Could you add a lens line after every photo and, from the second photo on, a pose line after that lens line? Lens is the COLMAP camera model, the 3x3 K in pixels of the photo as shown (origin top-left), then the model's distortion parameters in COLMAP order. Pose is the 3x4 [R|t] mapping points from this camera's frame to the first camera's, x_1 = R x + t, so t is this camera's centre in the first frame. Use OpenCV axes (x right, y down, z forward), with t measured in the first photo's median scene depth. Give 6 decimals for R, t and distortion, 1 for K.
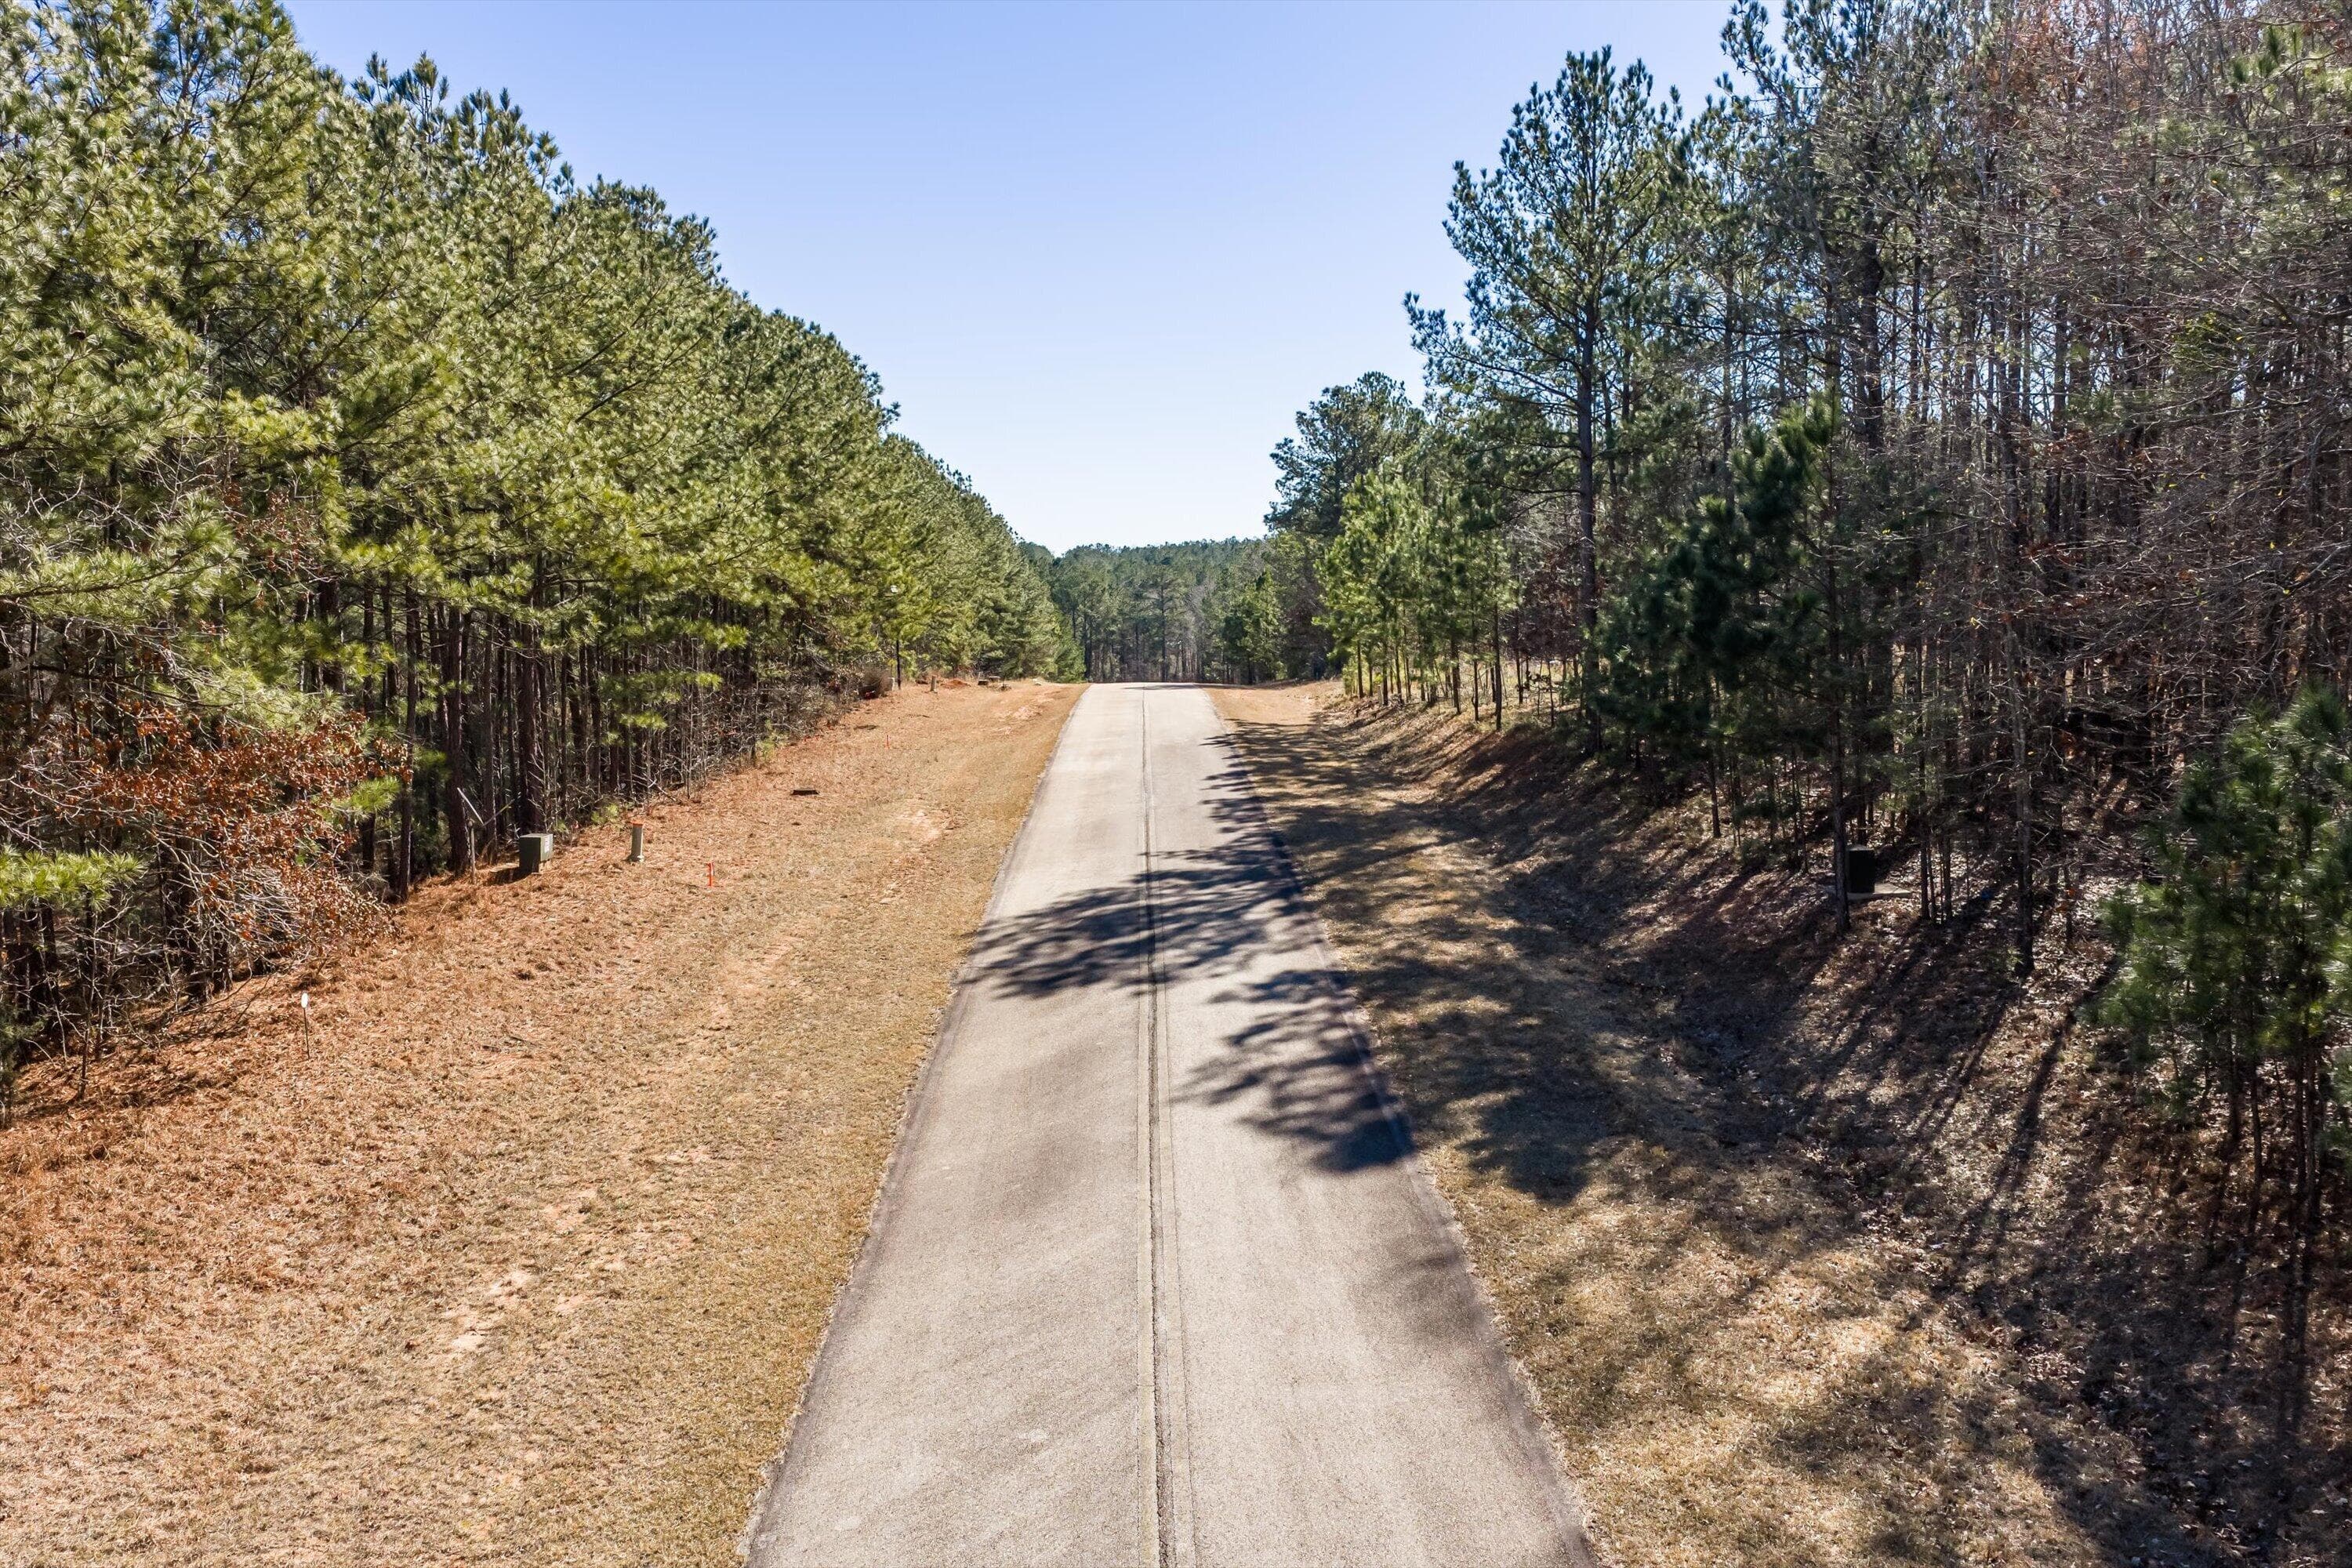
lens RADIAL K [[1949.6, 0, 1176.5], [0, 1949.6, 785.2], [0, 0, 1]] dist [0.010017, -0.013318]
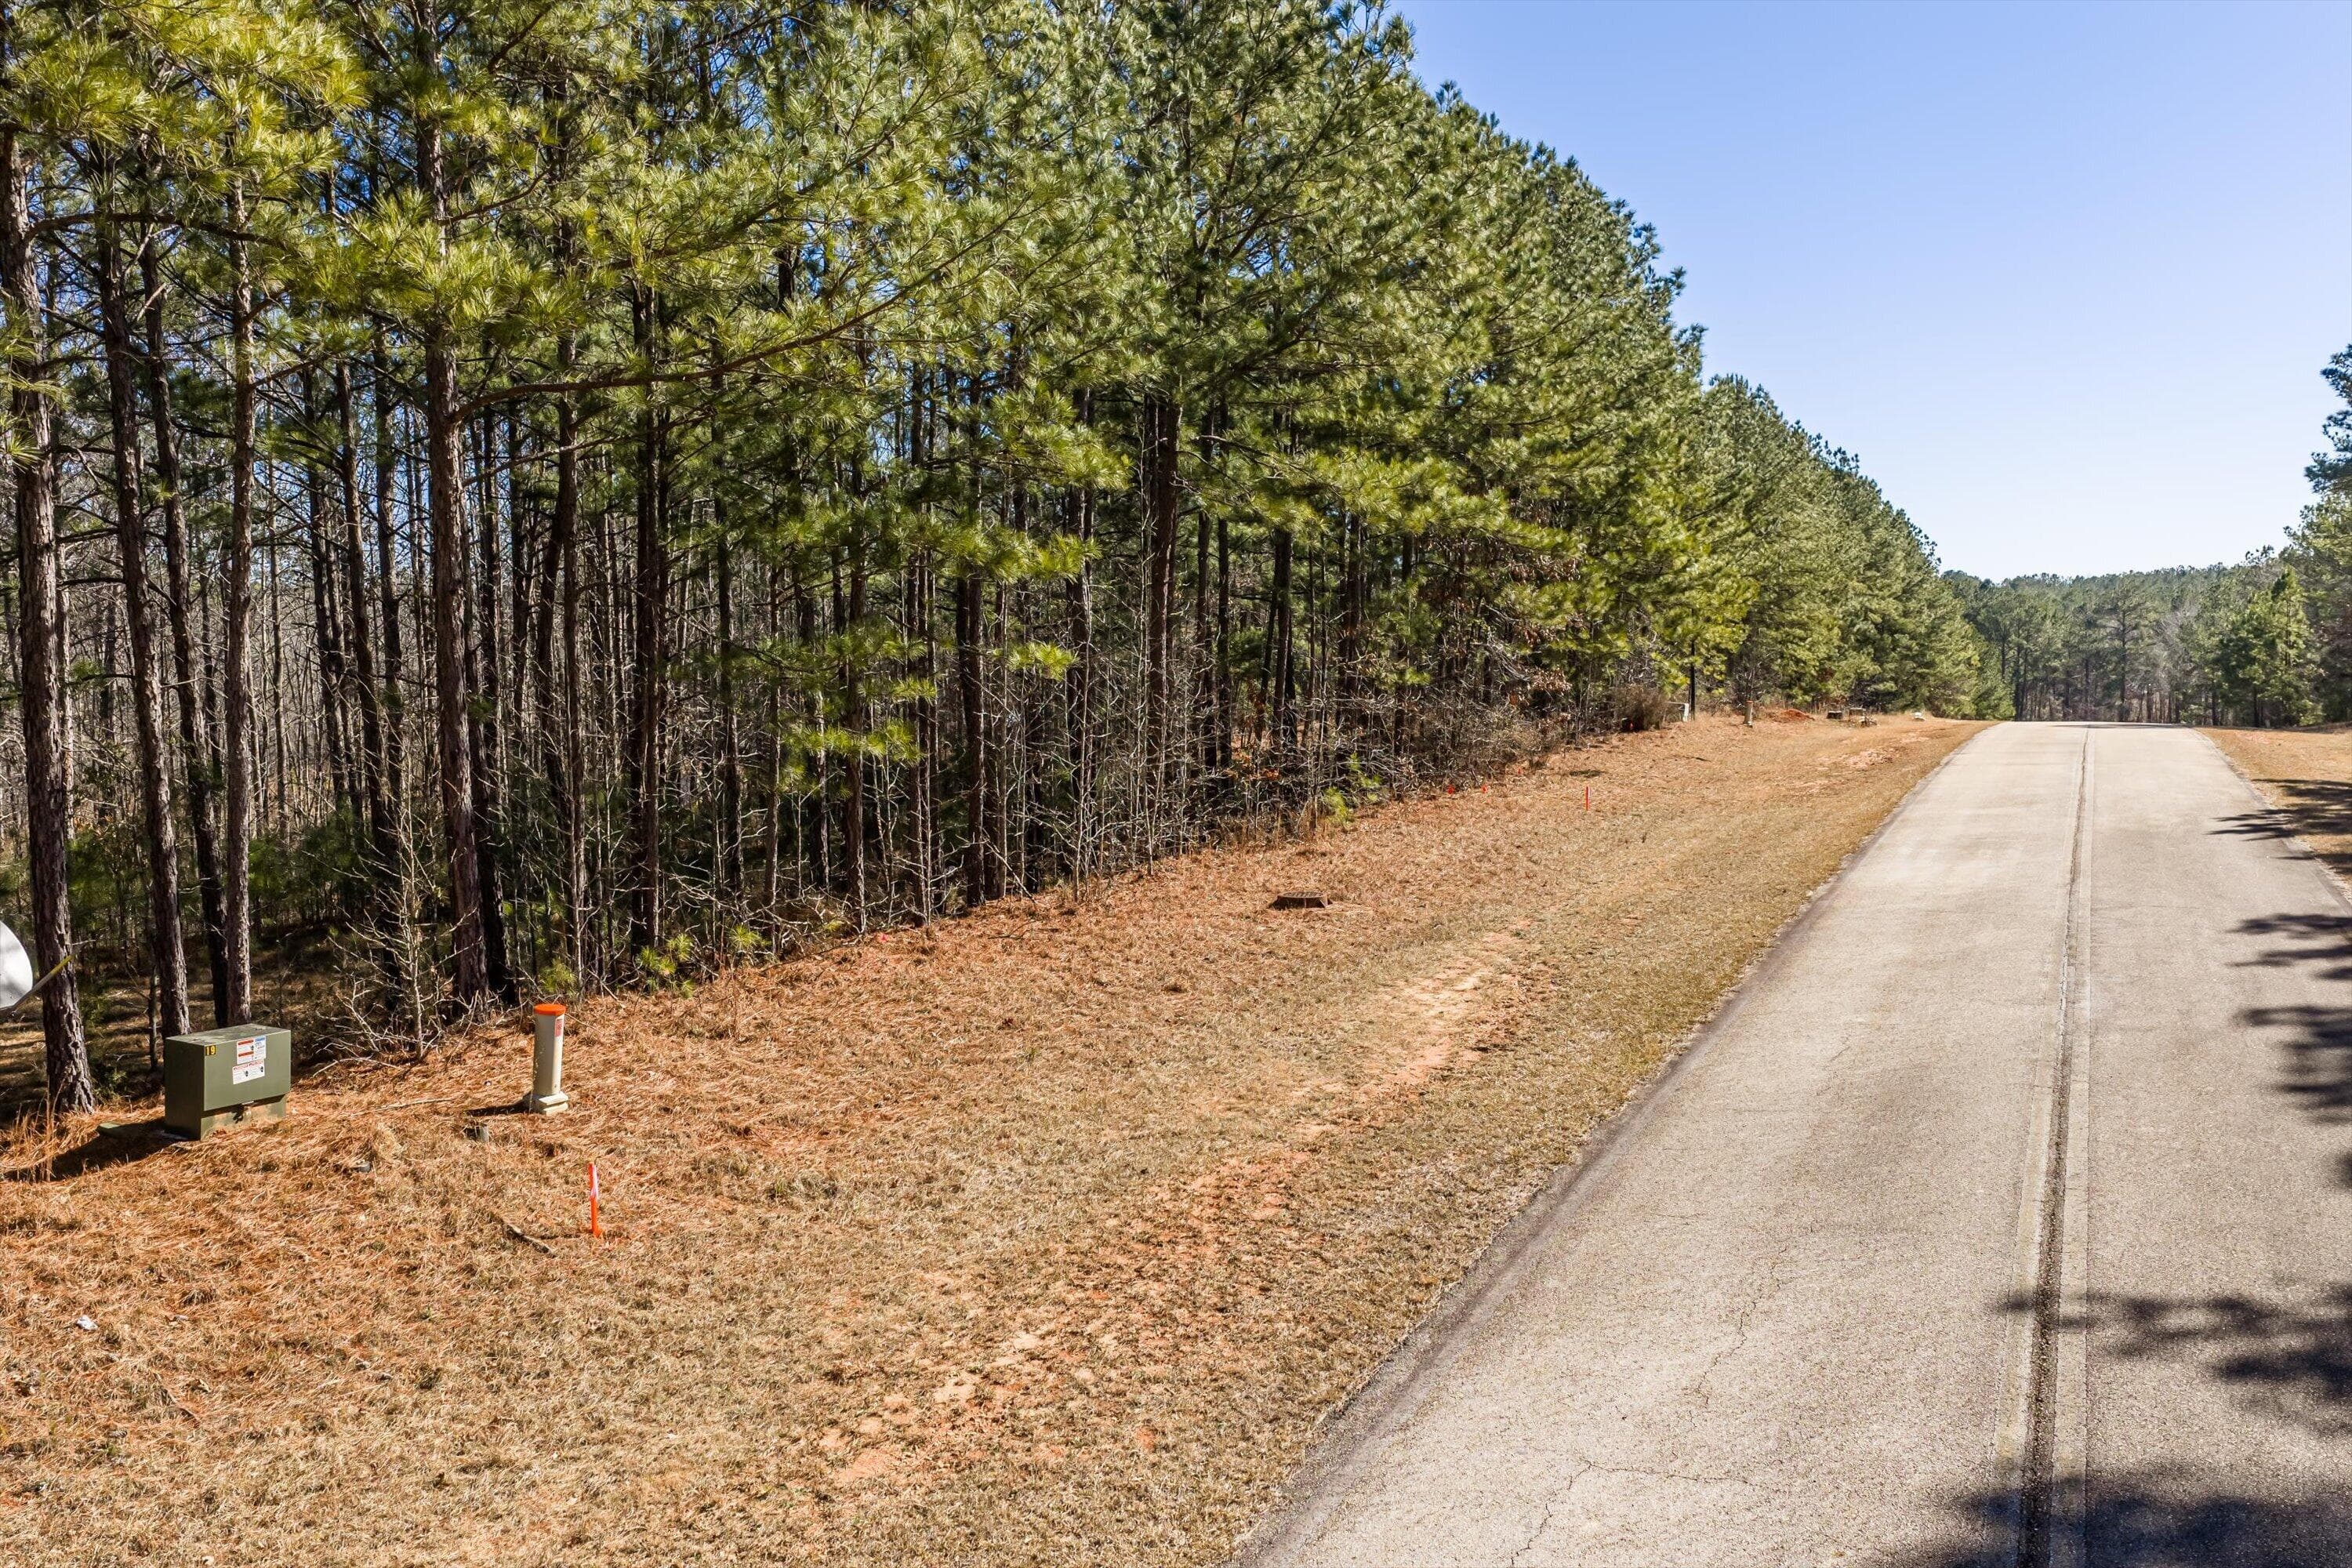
lens RADIAL K [[1949.6, 0, 1175.3], [0, 1949.6, 798.3], [0, 0, 1]] dist [0.010017, -0.013318]
pose [[0.897173, 0.037174, -0.440112, -0.001842], [-0.043982, 0.999018, -0.005276, -0.006144], [0.439484, 0.024090, 0.897927, 0.185917]]
